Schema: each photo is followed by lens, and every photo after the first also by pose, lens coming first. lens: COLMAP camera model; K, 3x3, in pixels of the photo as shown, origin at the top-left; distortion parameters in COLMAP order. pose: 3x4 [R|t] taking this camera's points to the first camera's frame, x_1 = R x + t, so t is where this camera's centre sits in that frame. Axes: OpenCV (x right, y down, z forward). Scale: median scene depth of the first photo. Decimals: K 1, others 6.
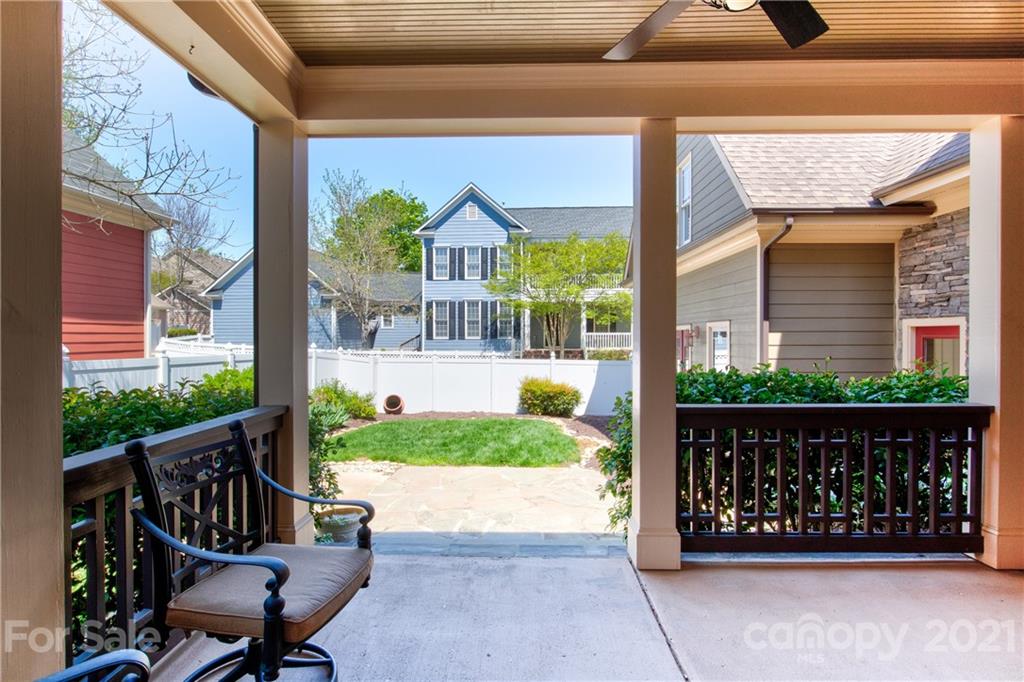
lens RADIAL K [[518.1, 0, 511.8], [0, 518.1, 338.4], [0, 0, 1]] dist [-0.001817, -0.002951]
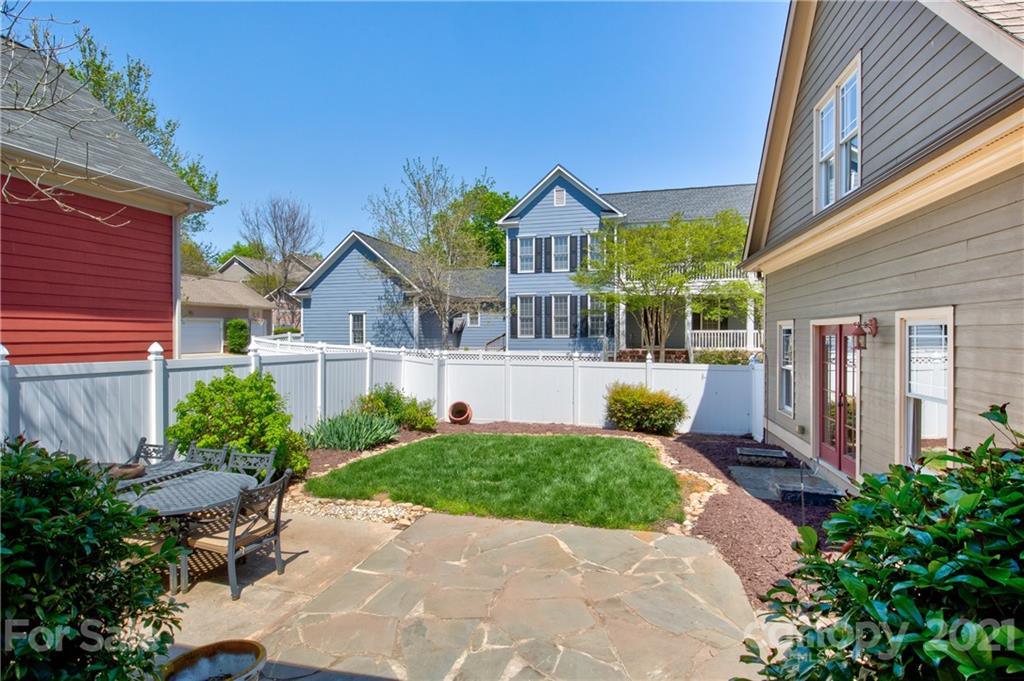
lens RADIAL K [[518.1, 0, 512.8], [0, 518.1, 339.3], [0, 0, 1]] dist [-0.001817, -0.002951]
pose [[0.982137, 0.000340, -0.188168, 0.015159], [0.000522, 0.999990, 0.004534, 0.000045], [0.188168, -0.004551, 0.982126, 0.109994]]
